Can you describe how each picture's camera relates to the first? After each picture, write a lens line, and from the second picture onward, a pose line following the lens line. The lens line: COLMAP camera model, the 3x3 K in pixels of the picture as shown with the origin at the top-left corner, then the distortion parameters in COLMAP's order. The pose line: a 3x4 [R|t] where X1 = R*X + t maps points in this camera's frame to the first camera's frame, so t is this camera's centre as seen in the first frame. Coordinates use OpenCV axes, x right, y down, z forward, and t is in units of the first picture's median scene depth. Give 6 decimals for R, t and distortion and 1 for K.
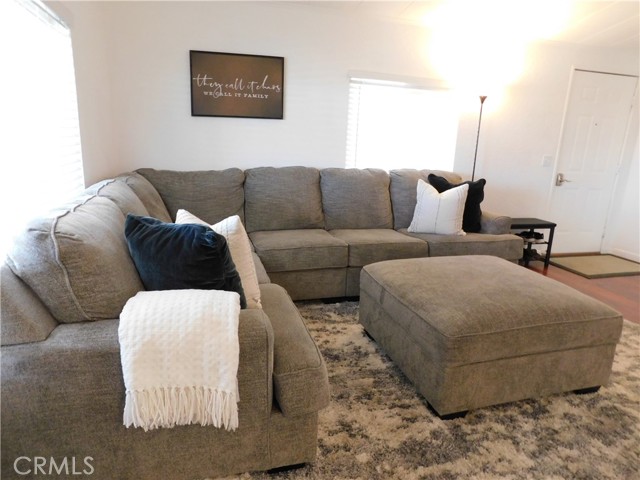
lens RADIAL K [[423.2, 0, 320.0], [0, 423.2, 240.0], [0, 0, 1]] dist [-0.081353, 0.062564]
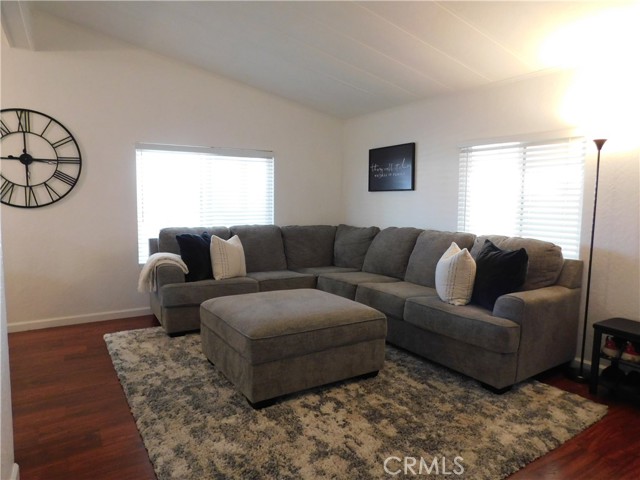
lens RADIAL K [[423.2, 0, 320.0], [0, 423.2, 240.0], [0, 0, 1]] dist [-0.081353, 0.062564]
pose [[0.274292, 0.049155, -0.960389, 1.051644], [-0.235526, 0.971710, -0.017533, -0.058893], [0.932358, 0.231006, 0.278109, 0.438775]]
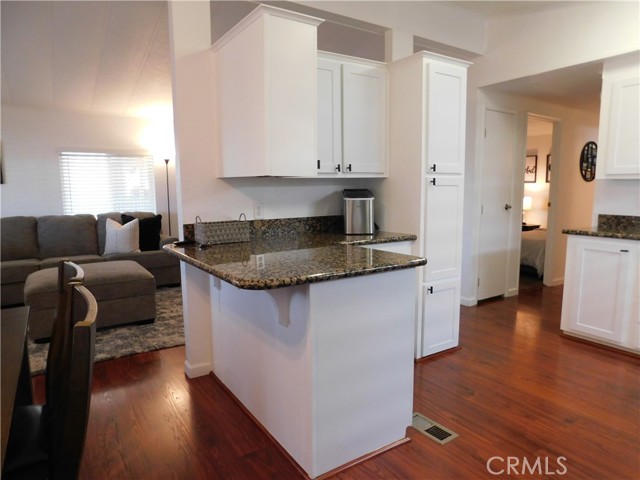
lens RADIAL K [[423.2, 0, 320.0], [0, 423.2, 240.0], [0, 0, 1]] dist [-0.081353, 0.062564]
pose [[0.957029, -0.091298, 0.275244, 0.529807], [0.122894, 0.987390, -0.099791, 0.164980], [-0.262663, 0.129328, 0.956181, -0.570186]]
